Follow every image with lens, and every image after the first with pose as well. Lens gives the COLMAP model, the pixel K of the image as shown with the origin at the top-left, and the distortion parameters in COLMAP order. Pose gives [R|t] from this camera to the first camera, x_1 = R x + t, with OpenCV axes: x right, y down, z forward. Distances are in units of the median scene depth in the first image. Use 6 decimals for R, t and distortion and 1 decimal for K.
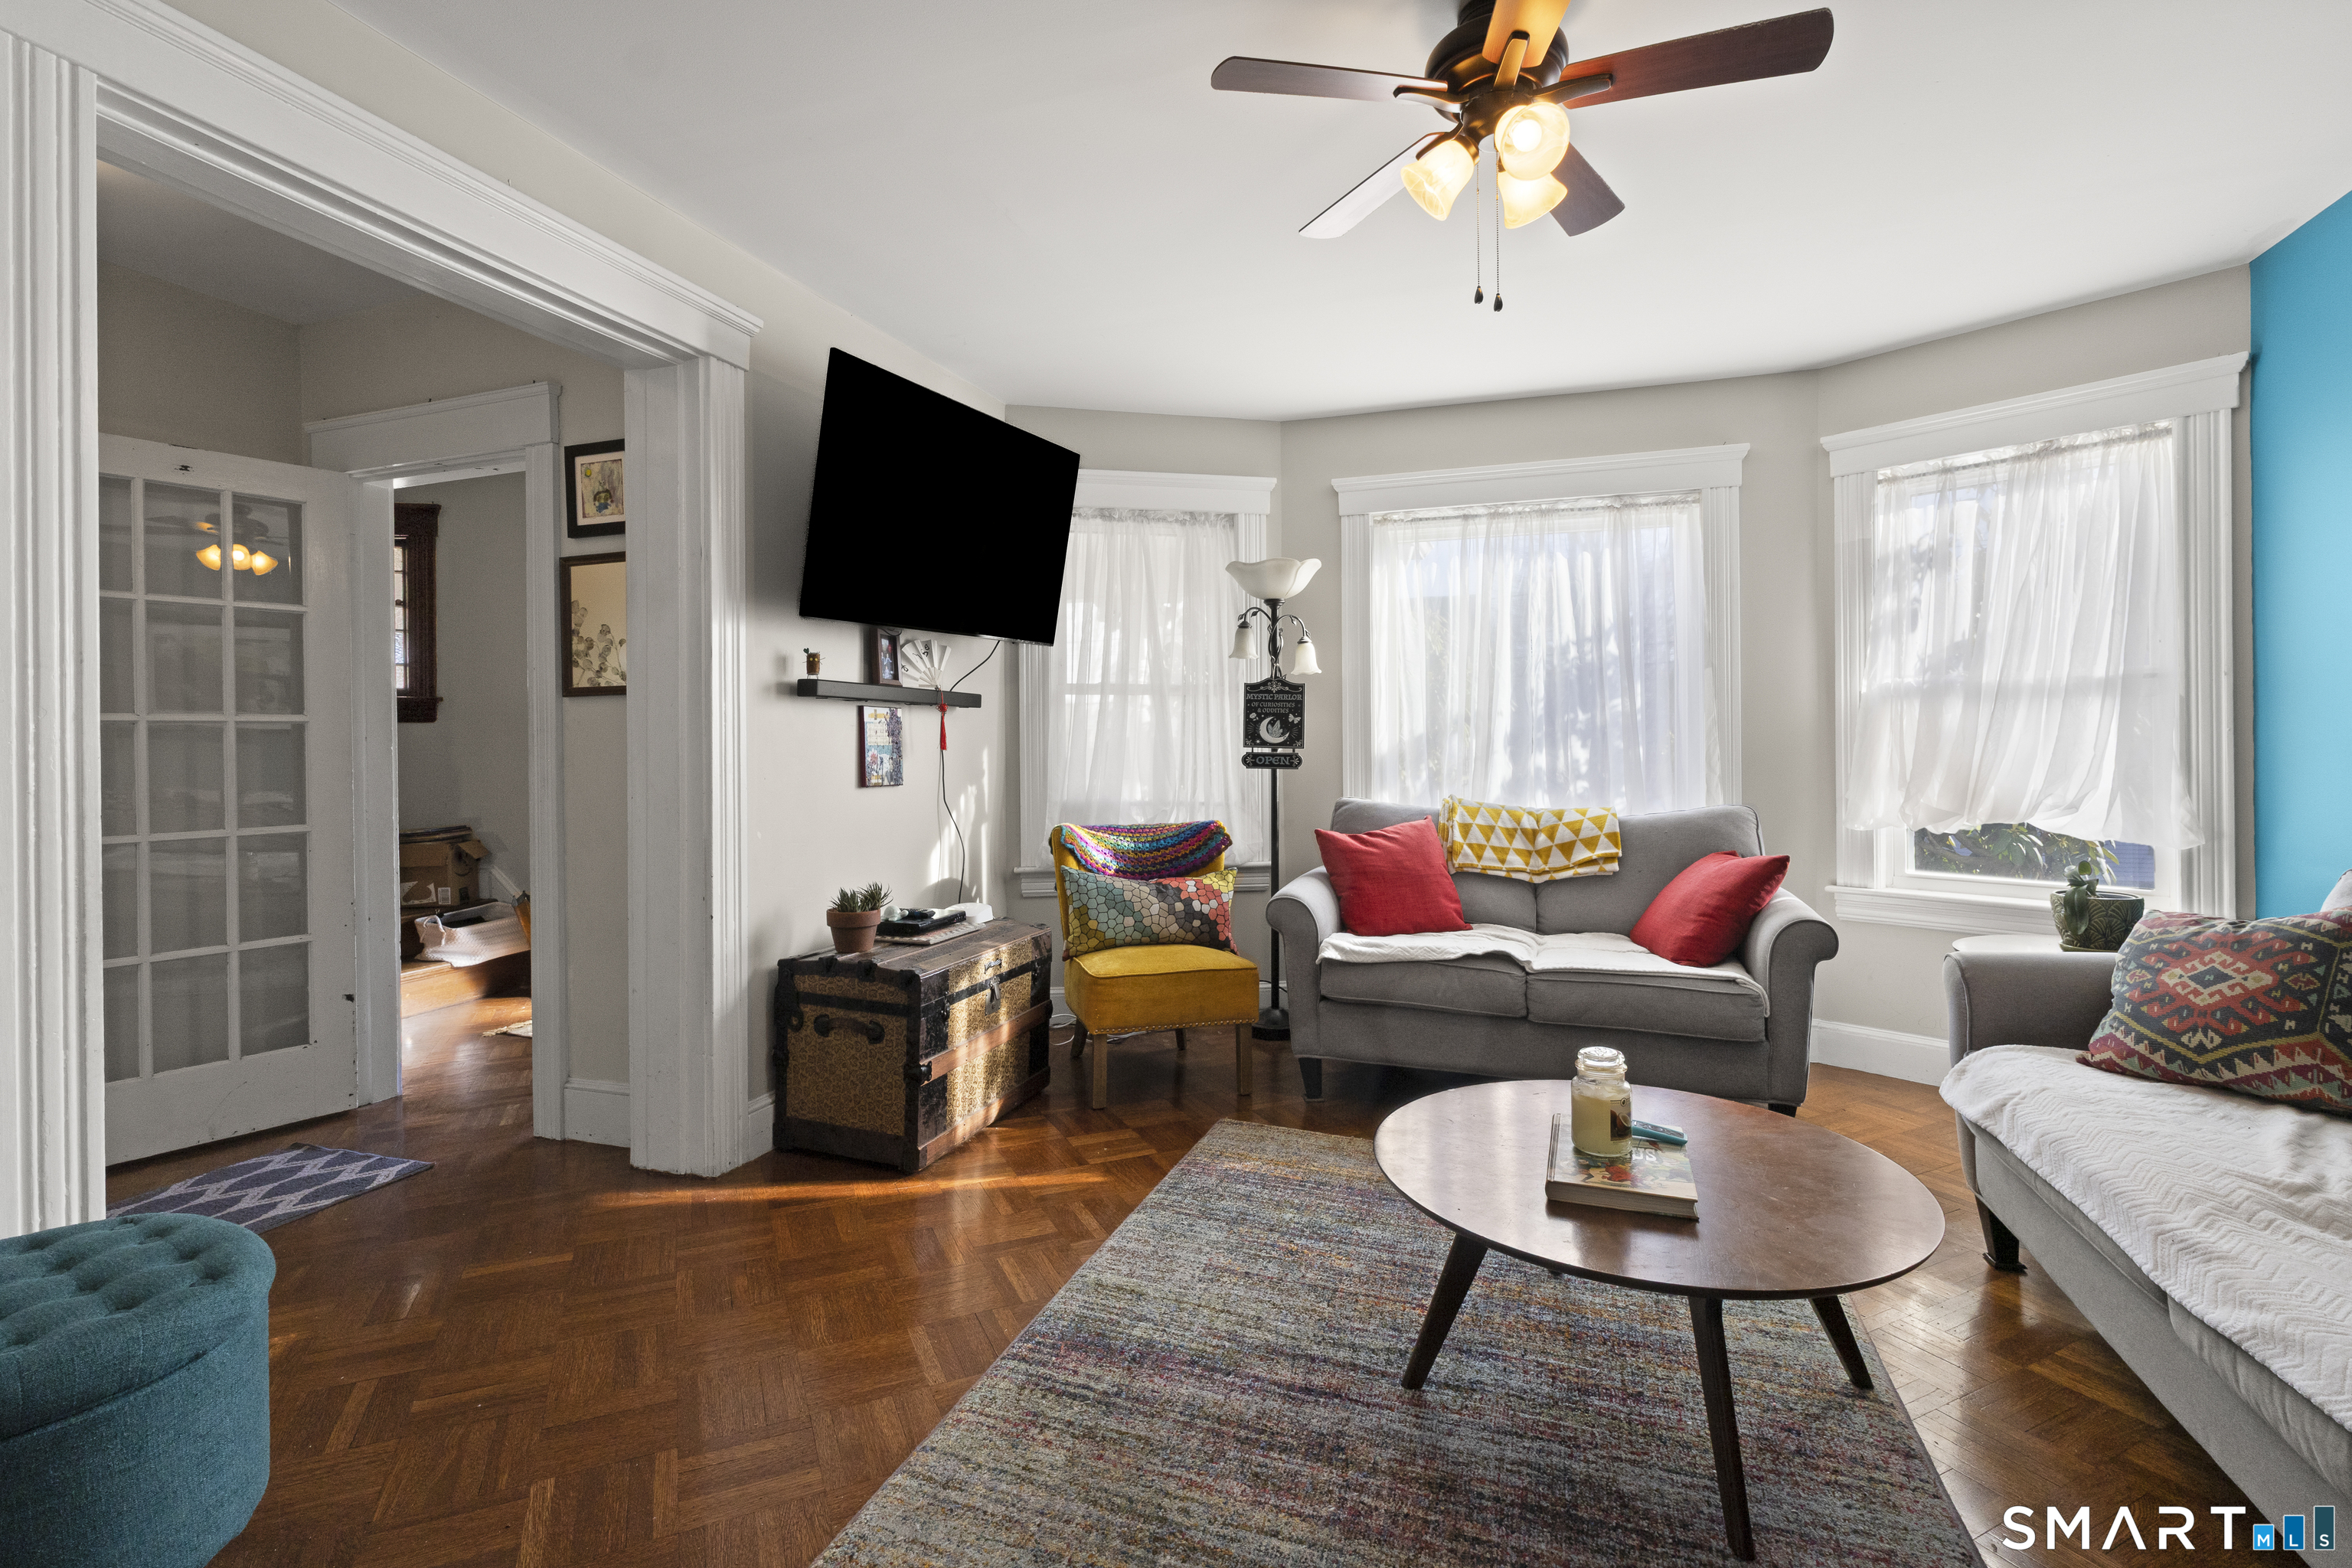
lens RADIAL K [[1096.8, 0, 1188.5], [0, 1096.8, 737.4], [0, 0, 1]] dist [-0.001939, -0.000025]
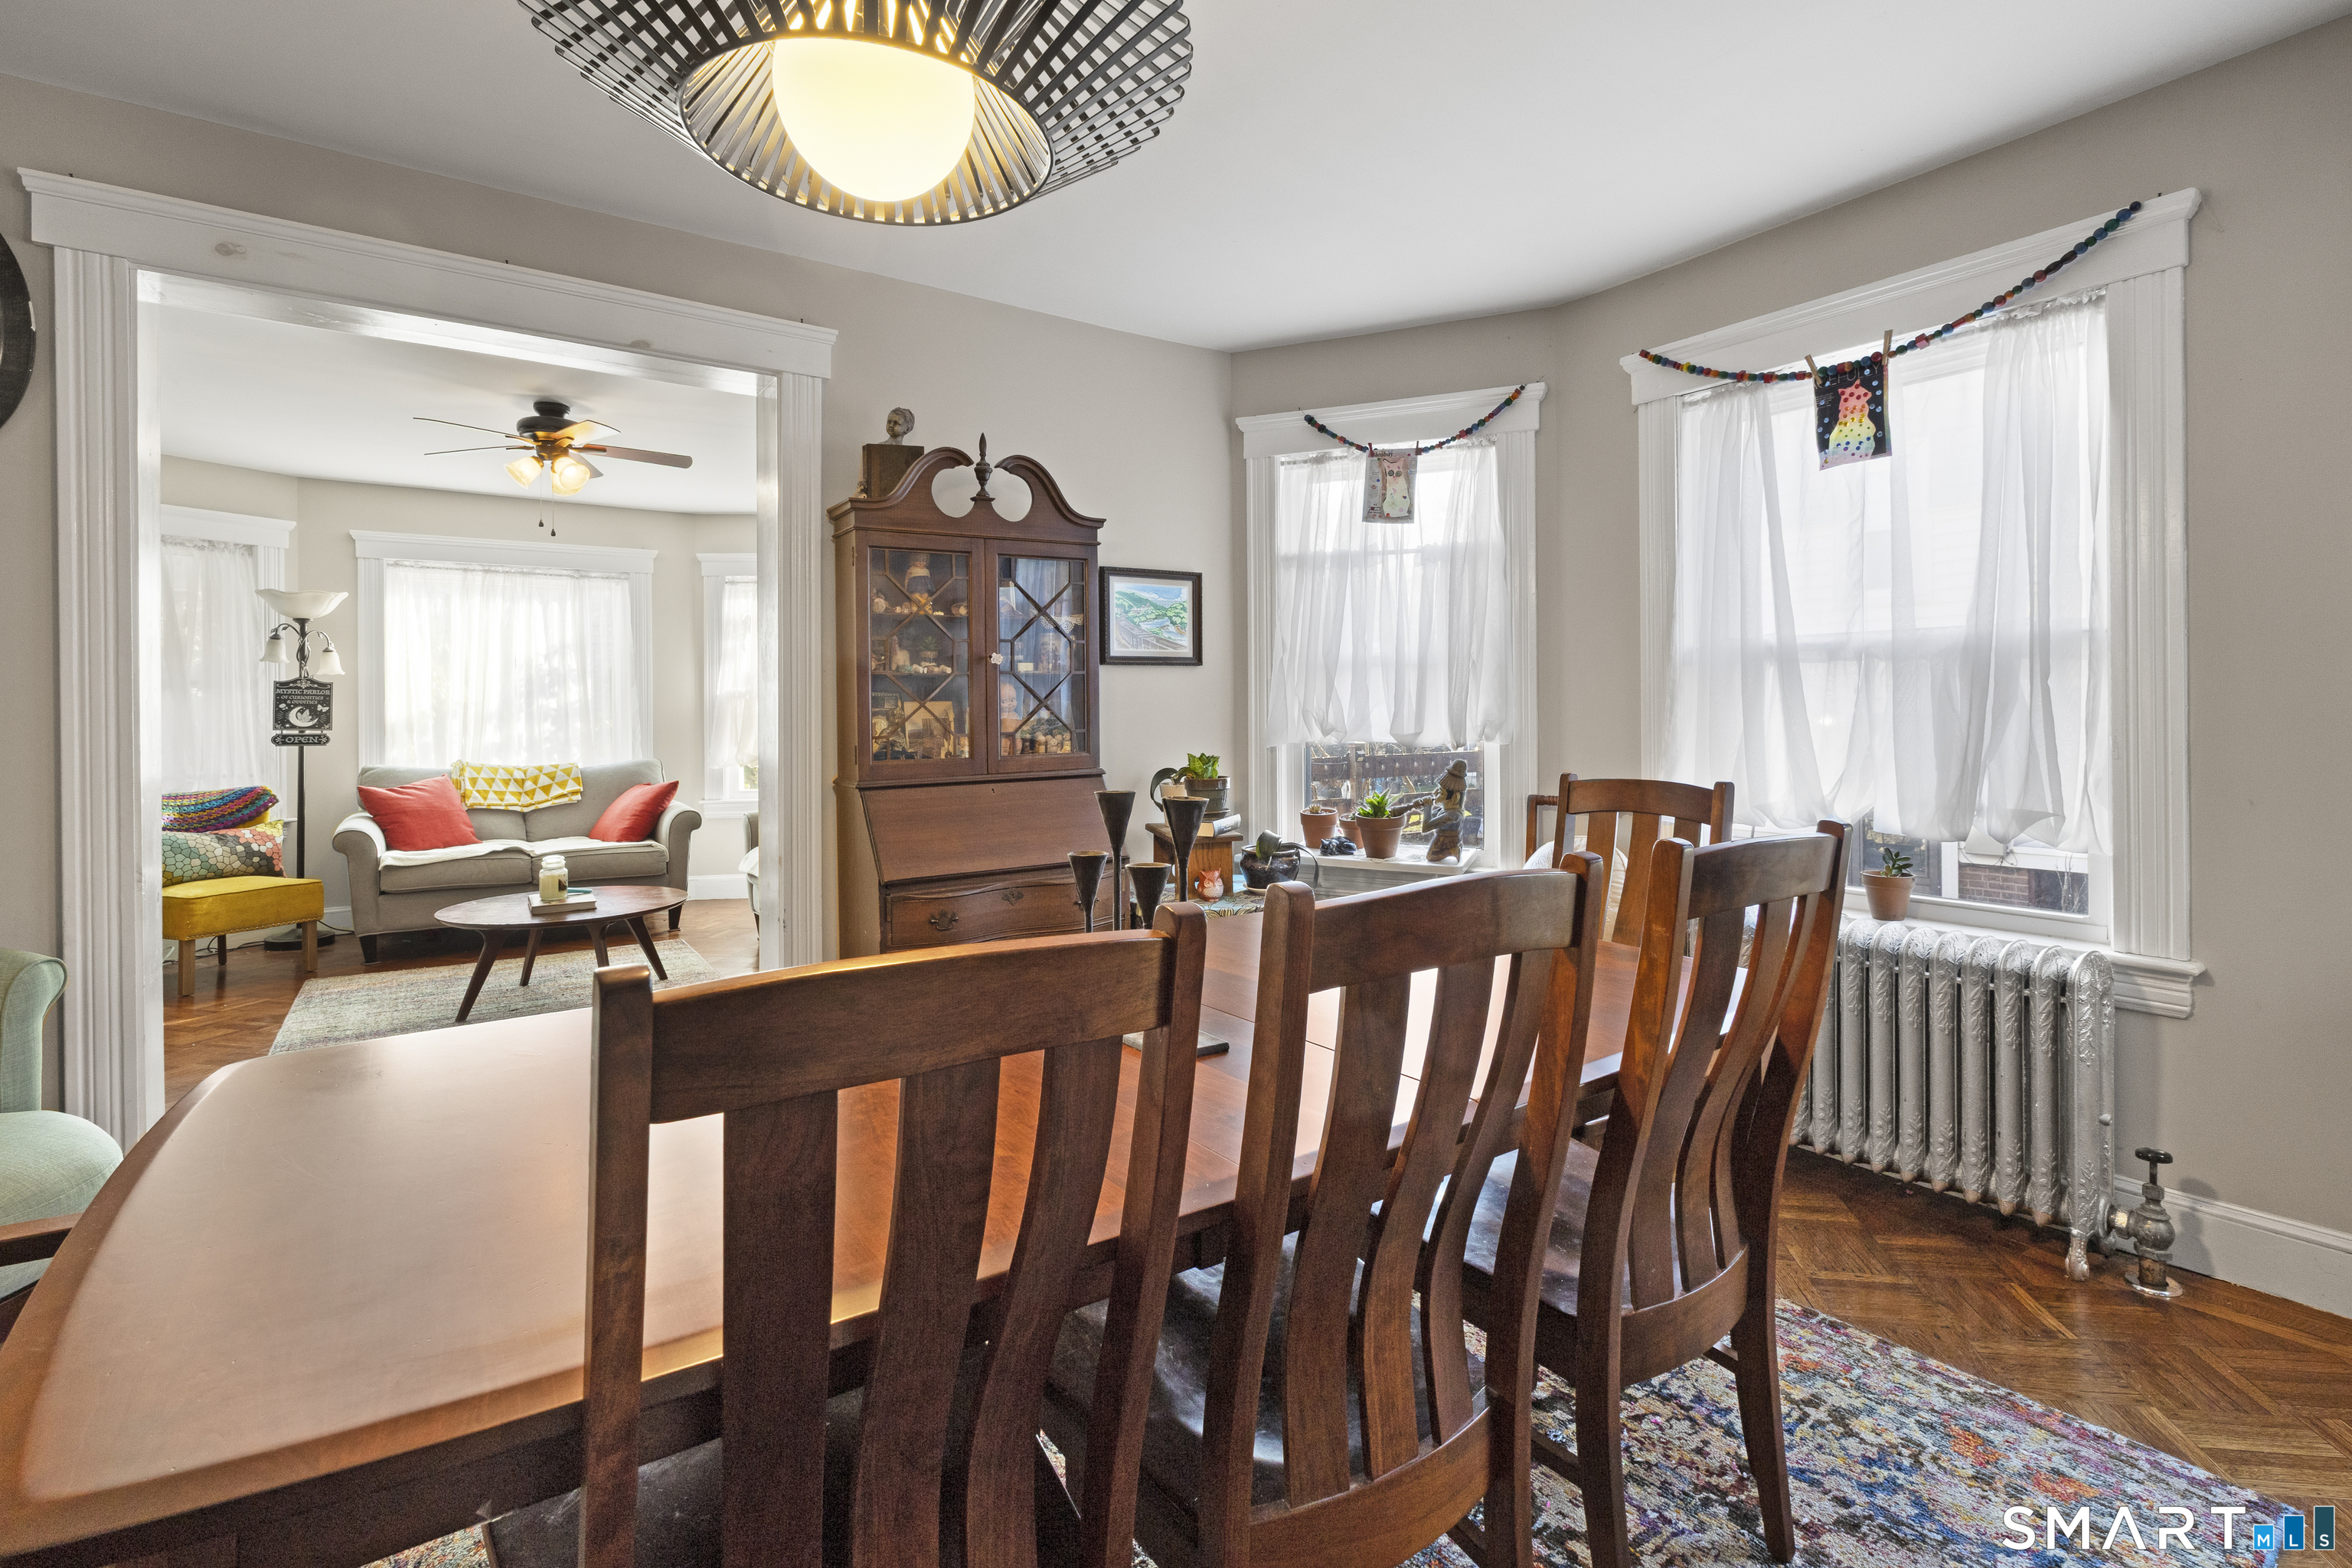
lens RADIAL K [[1054.3, 0, 1181.7], [0, 1054.3, 697.0], [0, 0, 1]] dist [0.000269, 0.000143]
pose [[0.589494, 0.008376, 0.807730, -0.376900], [0.001994, 0.999928, -0.011825, -0.015291], [-0.807770, 0.008581, 0.589435, -0.710260]]
